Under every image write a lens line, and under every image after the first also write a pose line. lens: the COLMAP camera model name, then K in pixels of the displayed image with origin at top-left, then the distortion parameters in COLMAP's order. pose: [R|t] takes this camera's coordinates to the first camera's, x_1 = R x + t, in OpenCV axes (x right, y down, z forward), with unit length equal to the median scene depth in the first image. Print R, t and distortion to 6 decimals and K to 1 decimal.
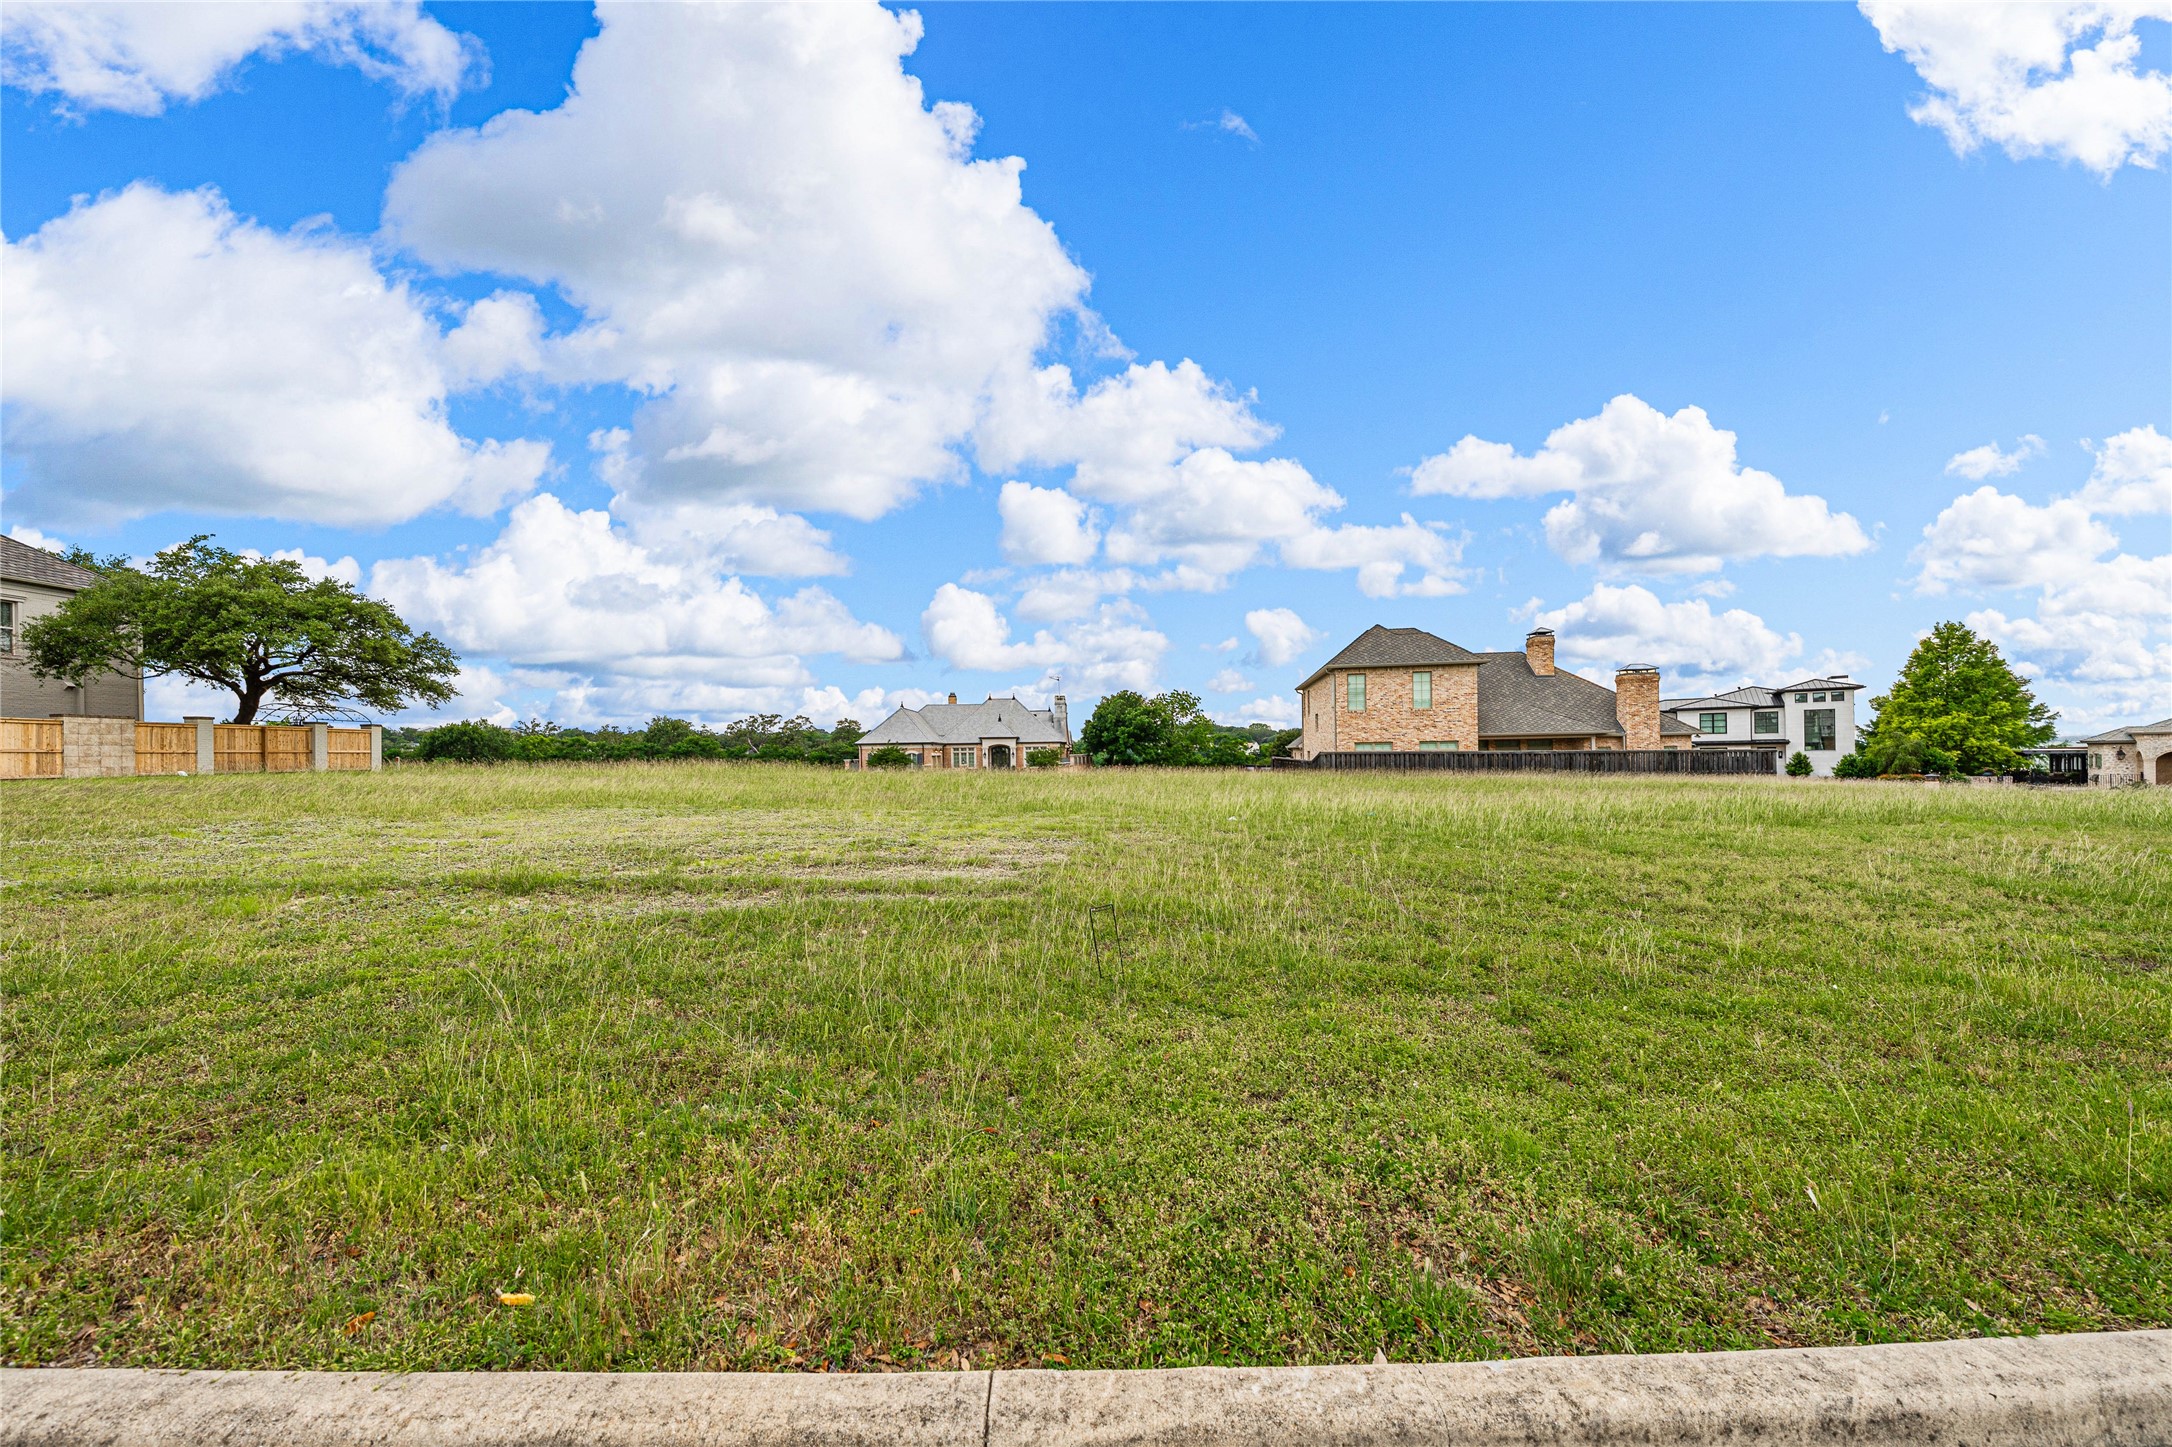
lens RADIAL K [[745.4, 0, 1085.1], [0, 745.4, 719.3], [0, 0, 1]] dist [-0.000464, 0.000034]
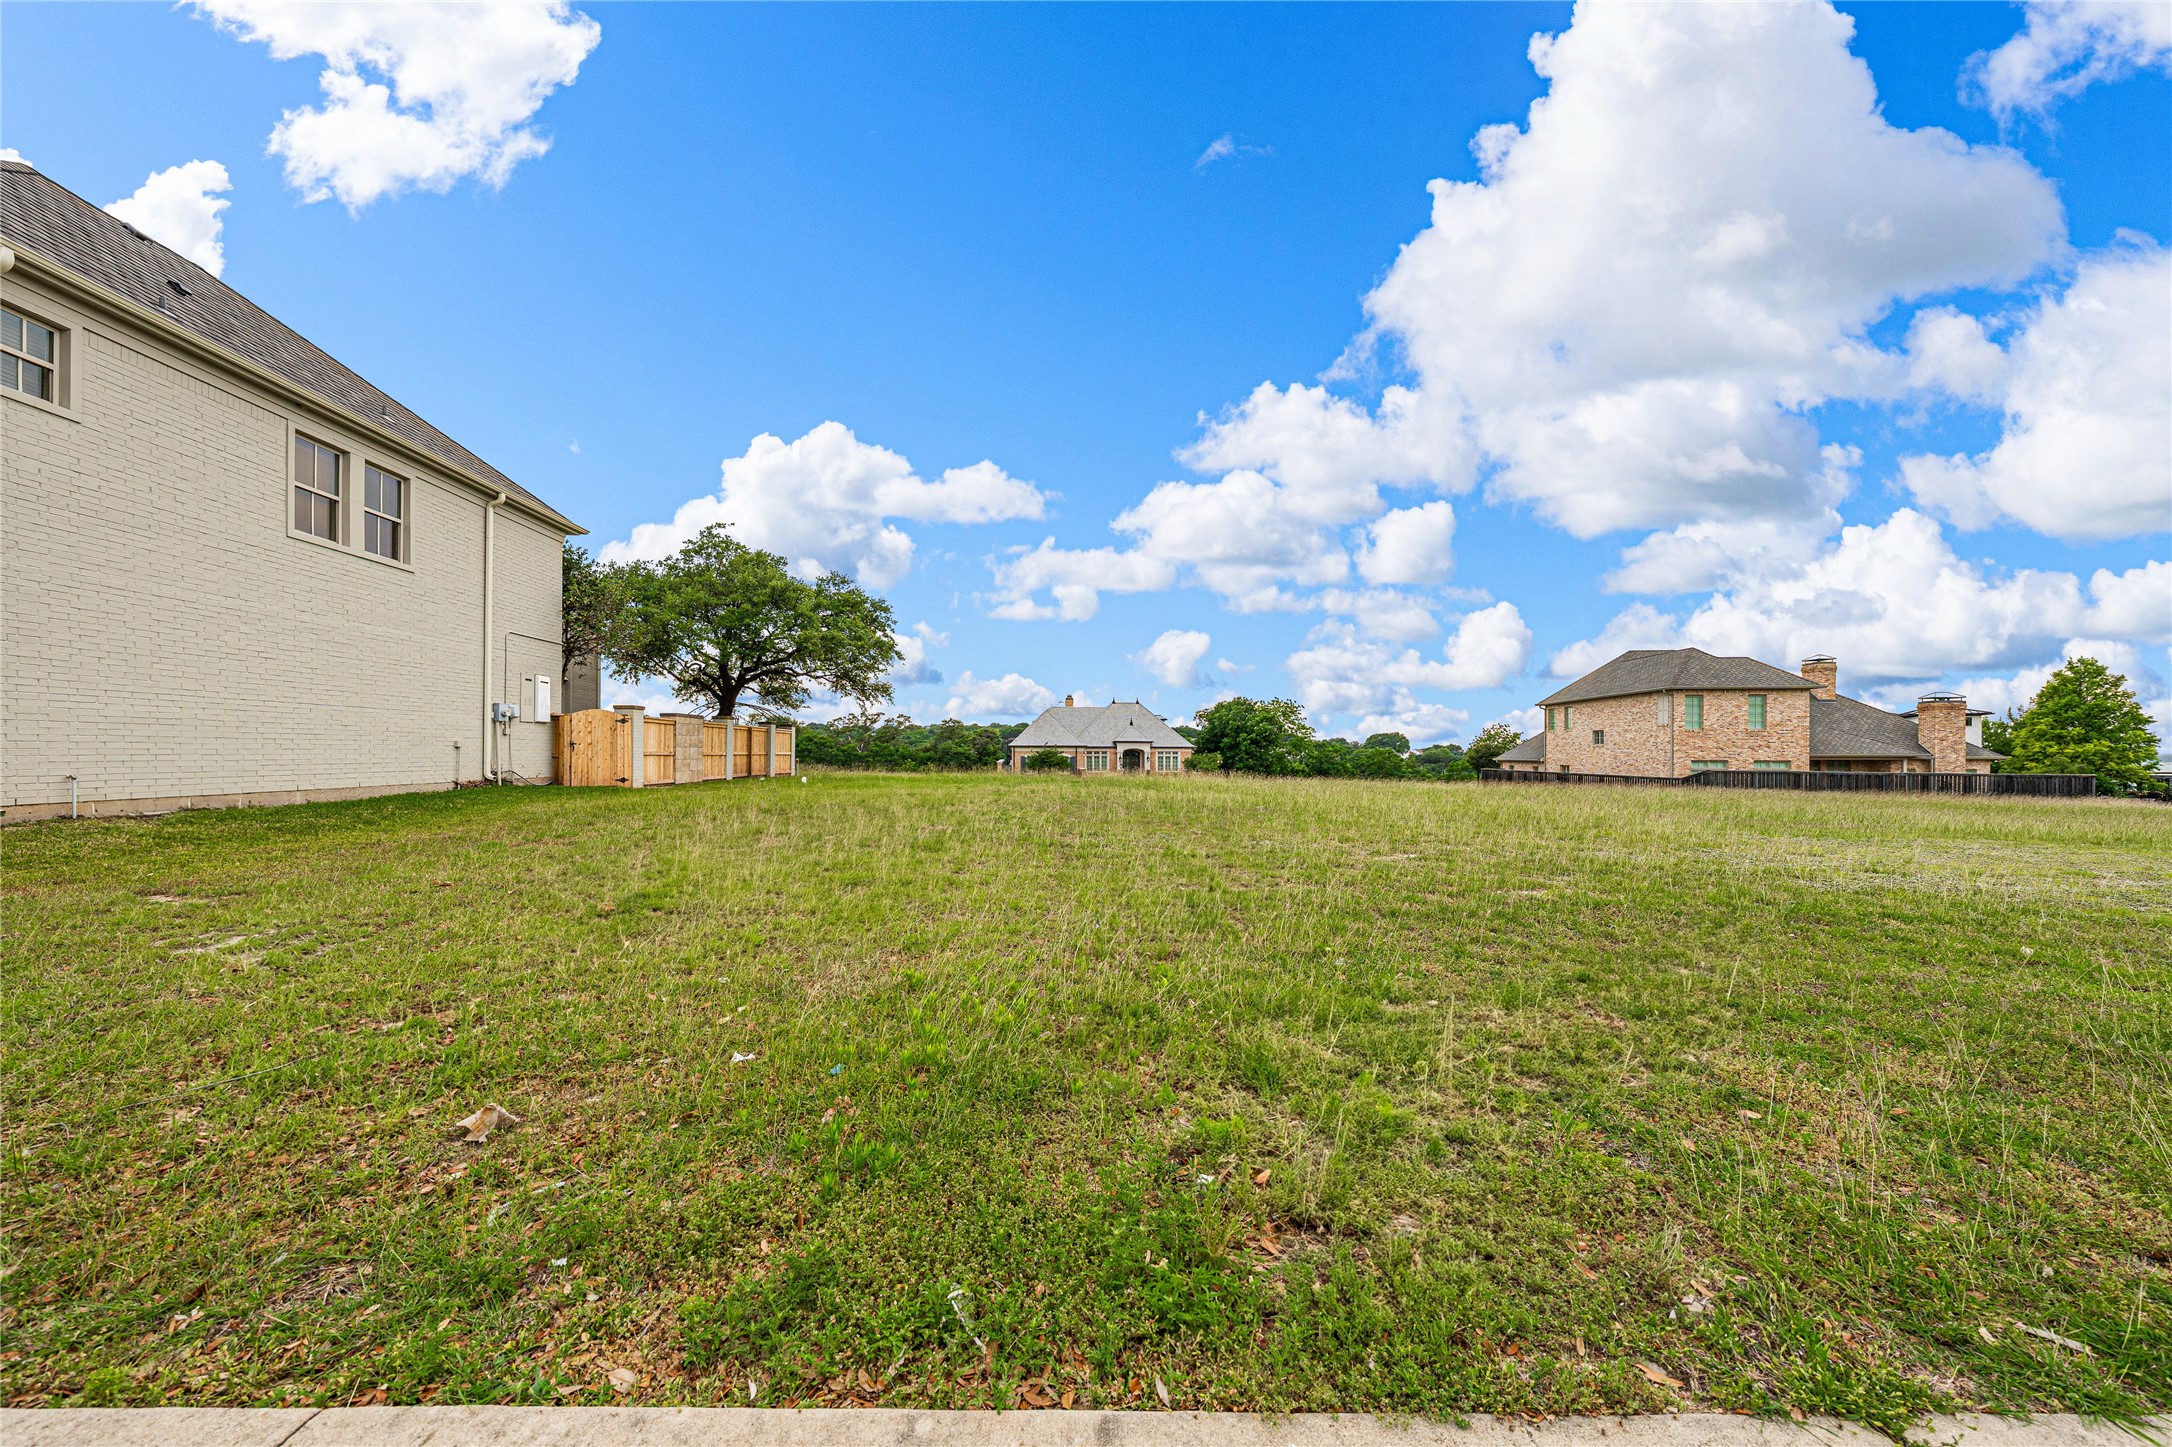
lens RADIAL K [[745.4, 0, 1085.1], [0, 745.4, 733.6], [0, 0, 1]] dist [-0.000464, 0.000034]
pose [[0.995761, 0.021653, 0.089393, -0.577855], [-0.023368, 0.999562, 0.018175, -0.005633], [-0.088960, -0.020187, 0.995831, 0.042488]]
